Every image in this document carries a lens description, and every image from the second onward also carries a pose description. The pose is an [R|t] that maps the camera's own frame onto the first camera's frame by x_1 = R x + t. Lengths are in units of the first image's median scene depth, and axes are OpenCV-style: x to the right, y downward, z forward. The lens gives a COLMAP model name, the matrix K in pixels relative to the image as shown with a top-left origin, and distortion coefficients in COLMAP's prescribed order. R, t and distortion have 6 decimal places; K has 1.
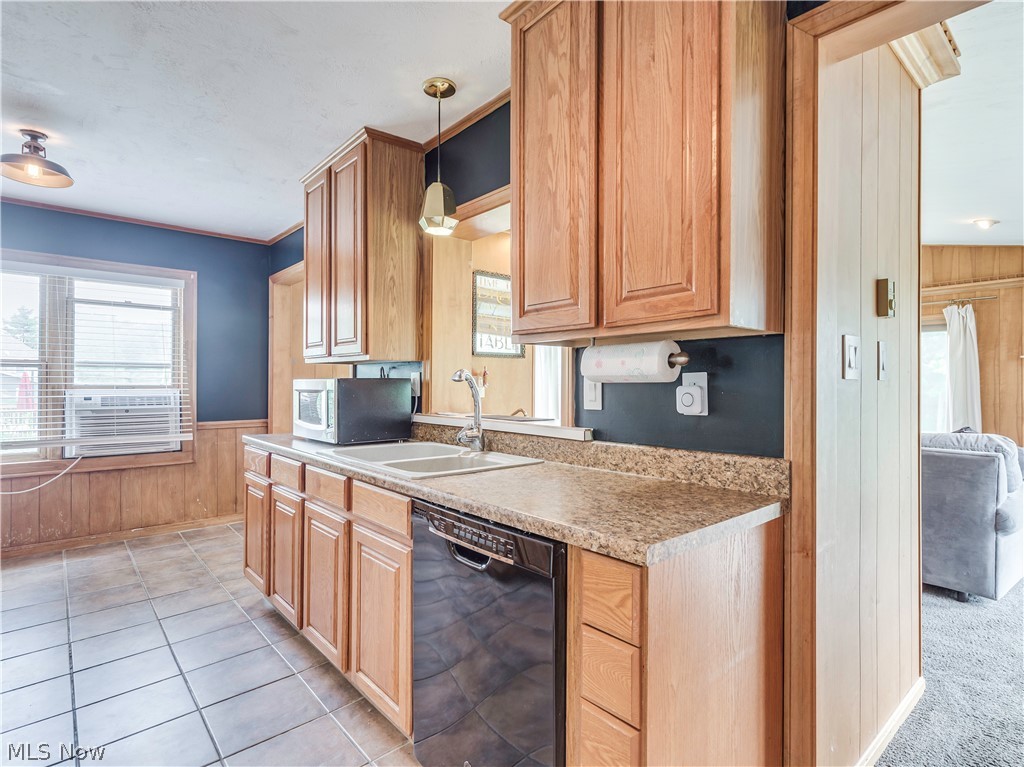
lens RADIAL K [[532.6, 0, 511.8], [0, 532.6, 382.4], [0, 0, 1]] dist [-0.000042, 0.000006]
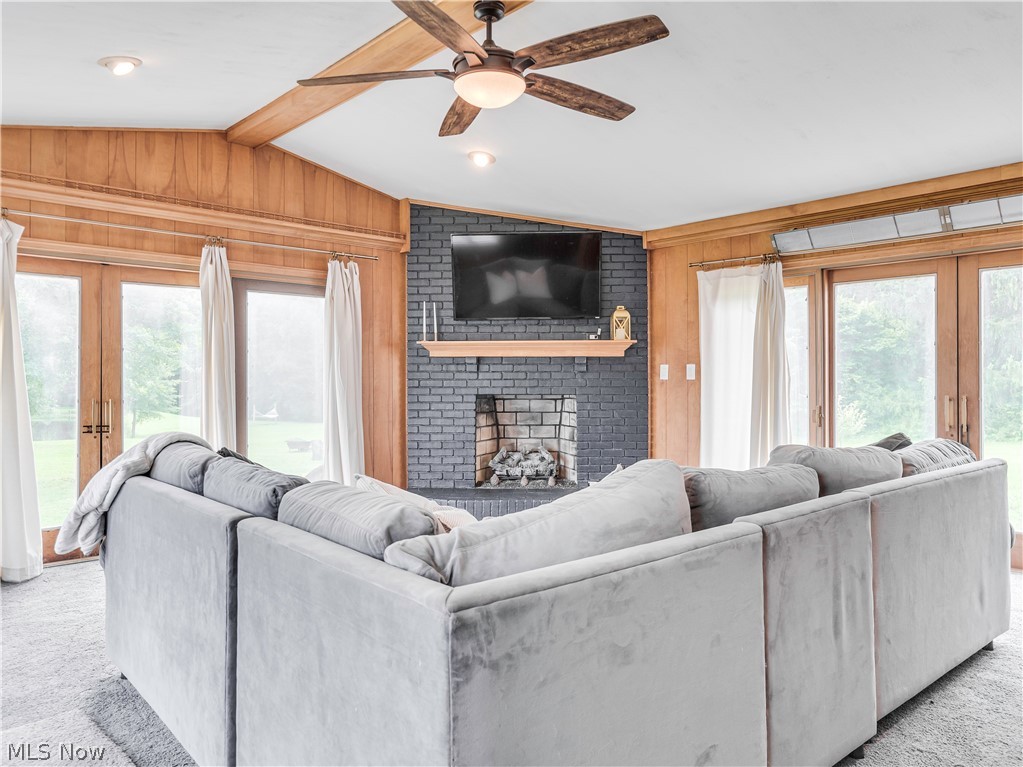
lens RADIAL K [[737.9, 0, 511.4], [0, 737.9, 382.1], [0, 0, 1]] dist [0.001922, 0.000168]
pose [[-0.006776, -0.003236, 0.999972, -0.105541], [-0.000734, 0.999995, 0.003231, 0.005812], [-0.999977, -0.000712, -0.006778, 0.820329]]
